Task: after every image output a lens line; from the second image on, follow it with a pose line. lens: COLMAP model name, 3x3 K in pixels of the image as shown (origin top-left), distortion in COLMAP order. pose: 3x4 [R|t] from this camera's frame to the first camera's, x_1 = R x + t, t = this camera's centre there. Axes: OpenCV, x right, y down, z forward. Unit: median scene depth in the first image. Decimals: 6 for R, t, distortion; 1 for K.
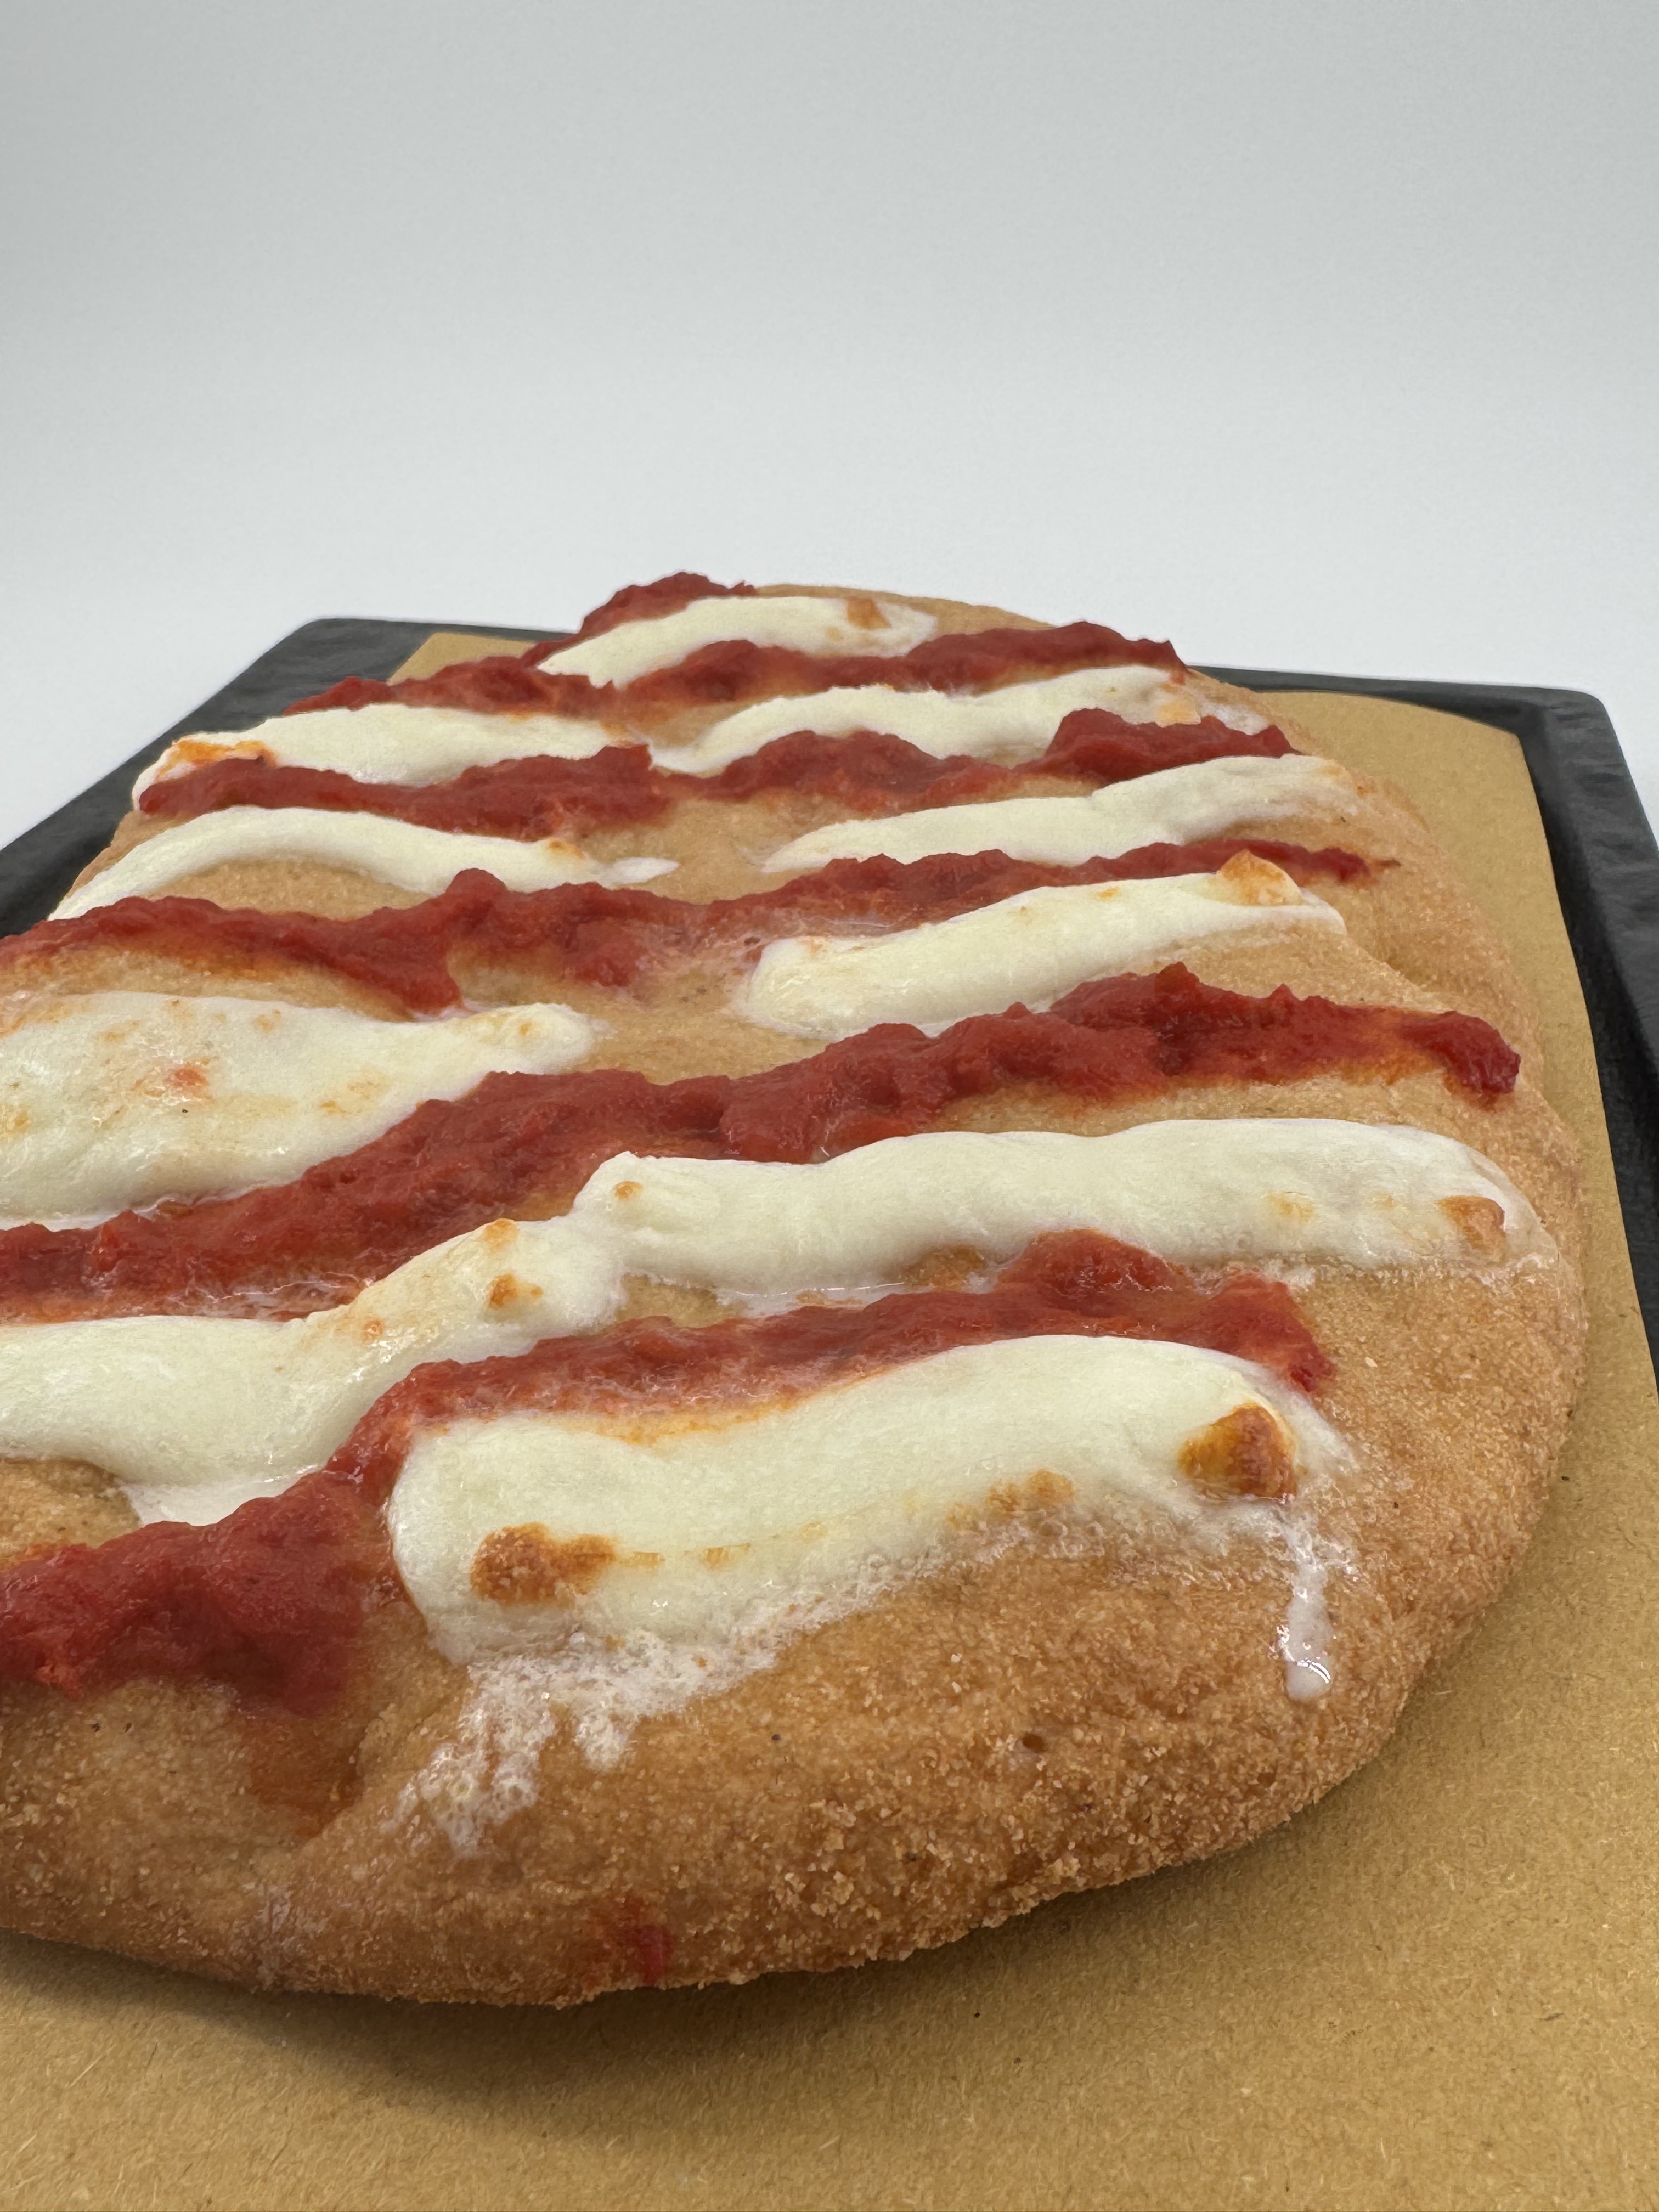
lens RADIAL K [[2102.4, 0, 869.4], [0, 2102.4, 1063.4], [0, 0, 1]] dist [-0.000631, 0.000000]
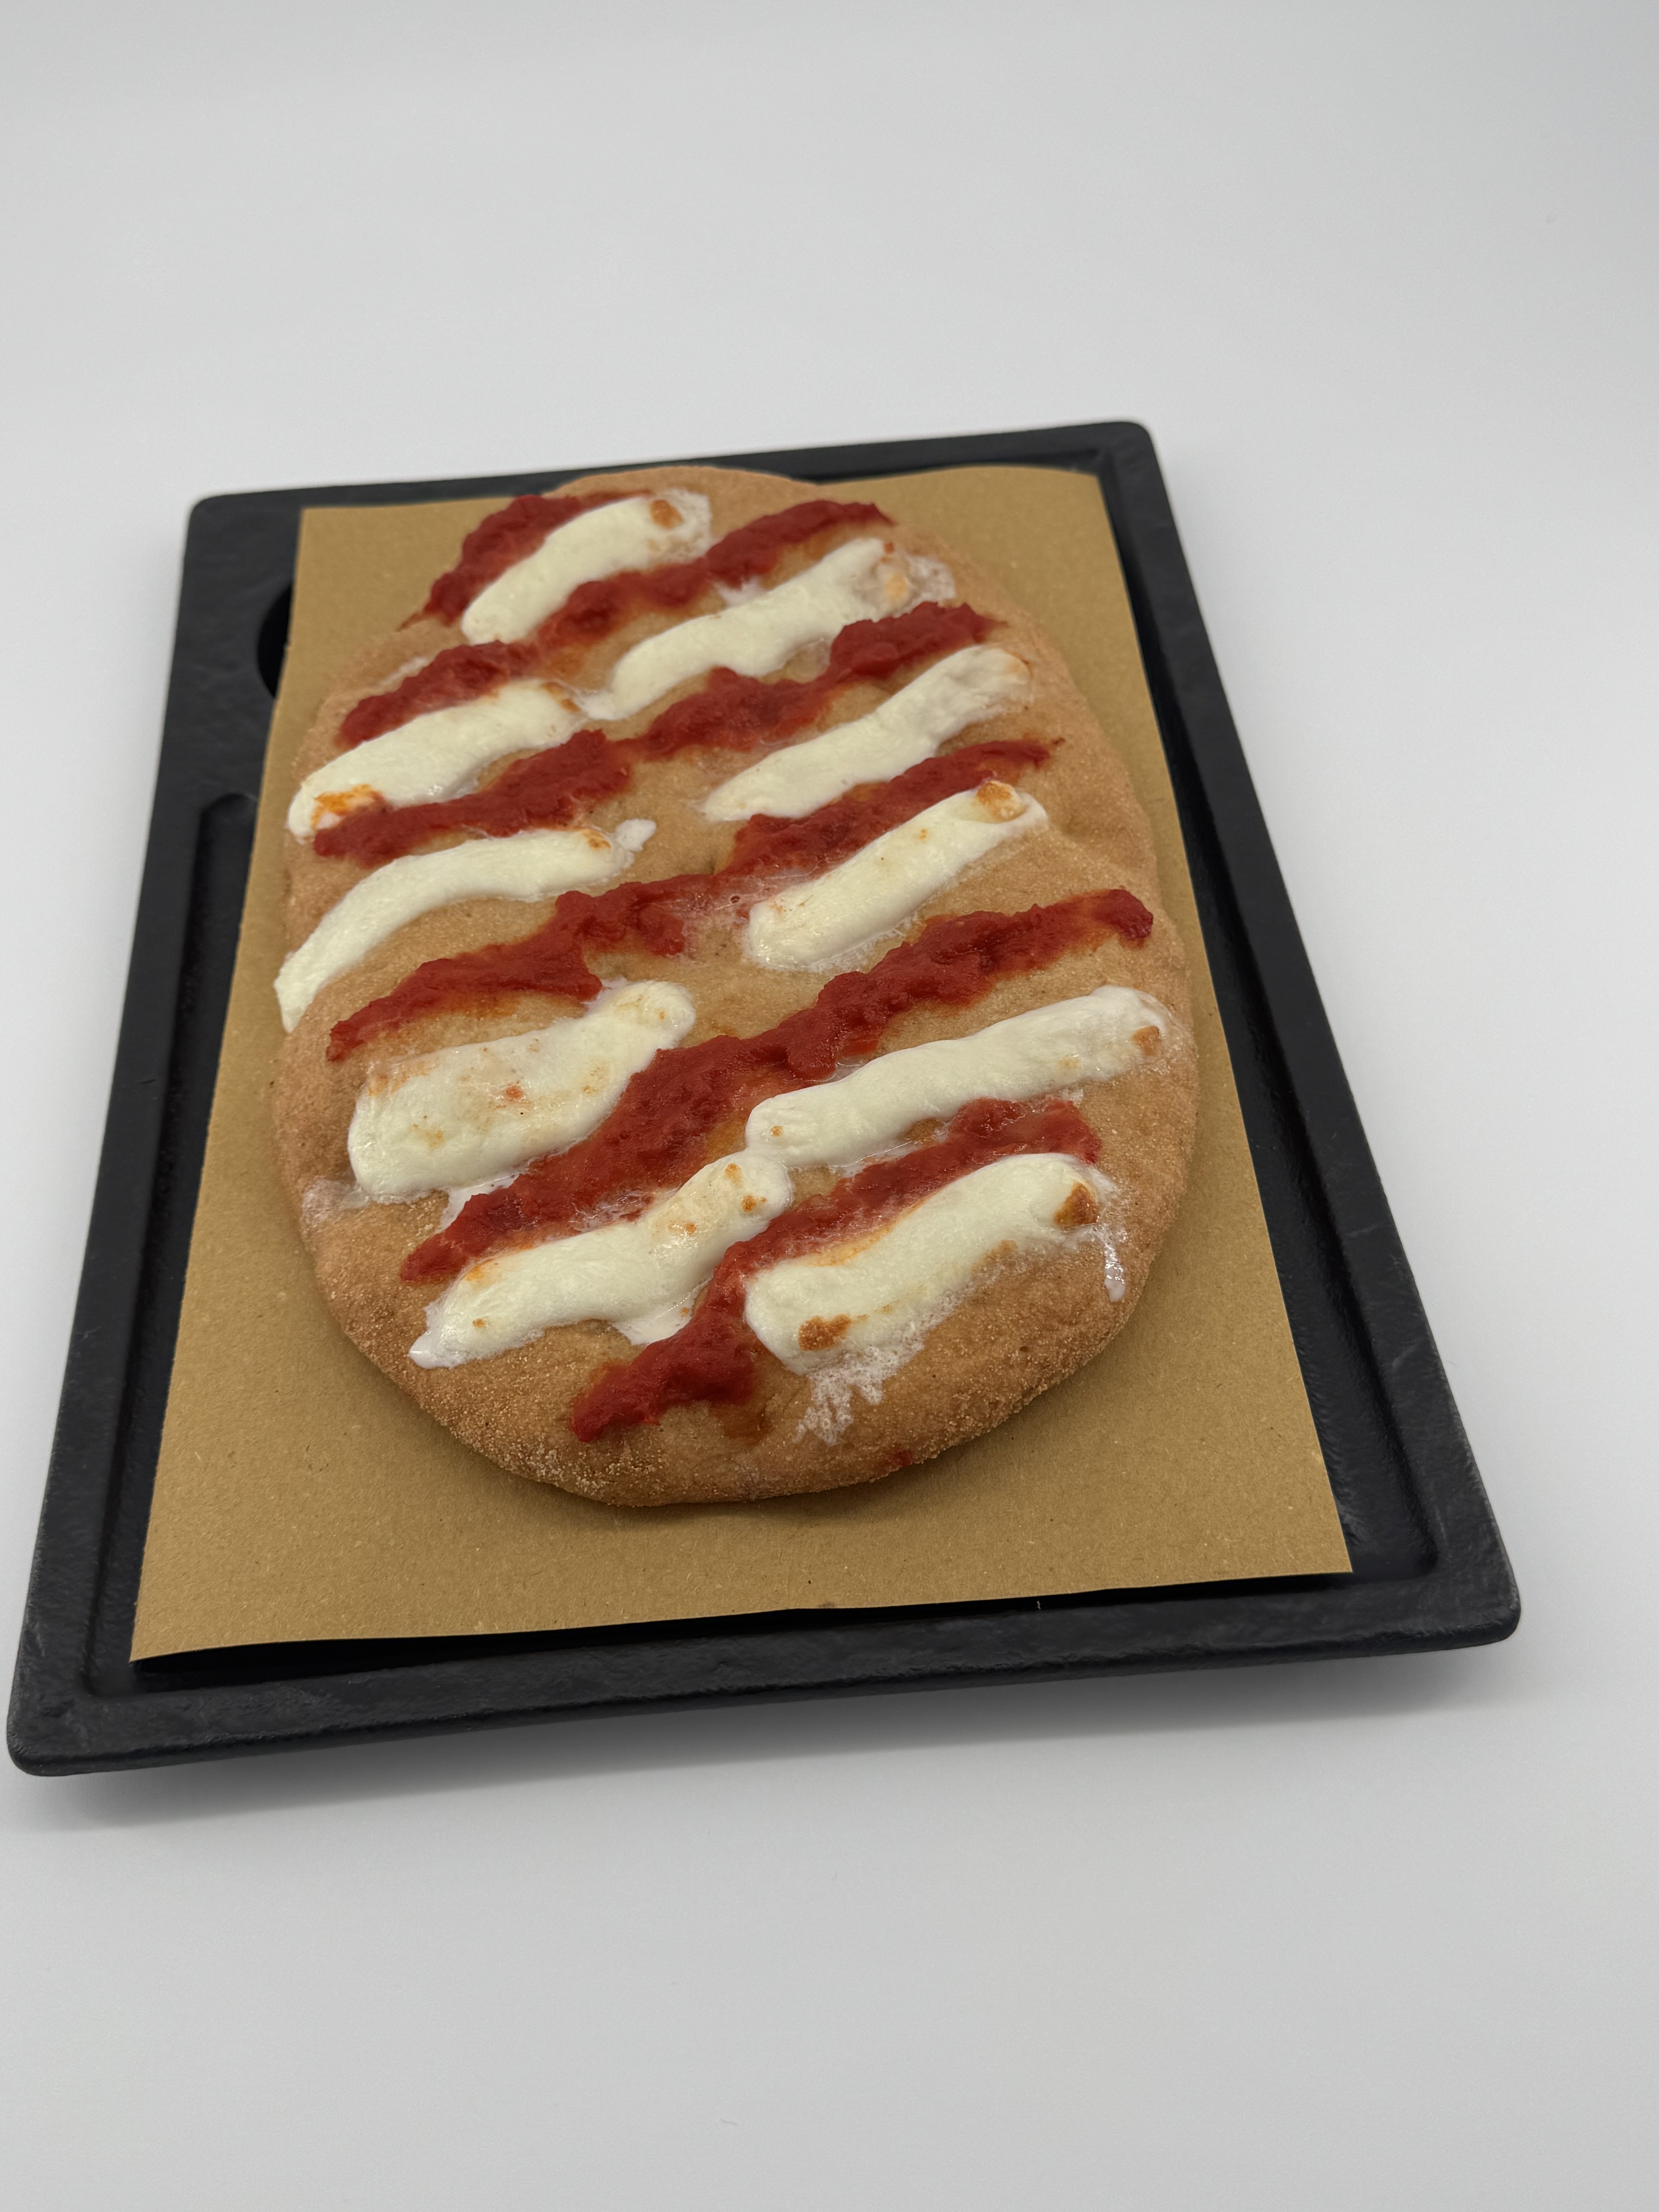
lens RADIAL K [[2259.9, 0, 823.1], [0, 2259.9, 1109.5], [0, 0, 1]] dist [0.184438, 0.000000]
pose [[0.962104, -0.232883, 0.141849, -0.427175], [0.147998, 0.882879, 0.445669, -1.069355], [-0.229024, -0.407787, 0.883888, -1.138609]]
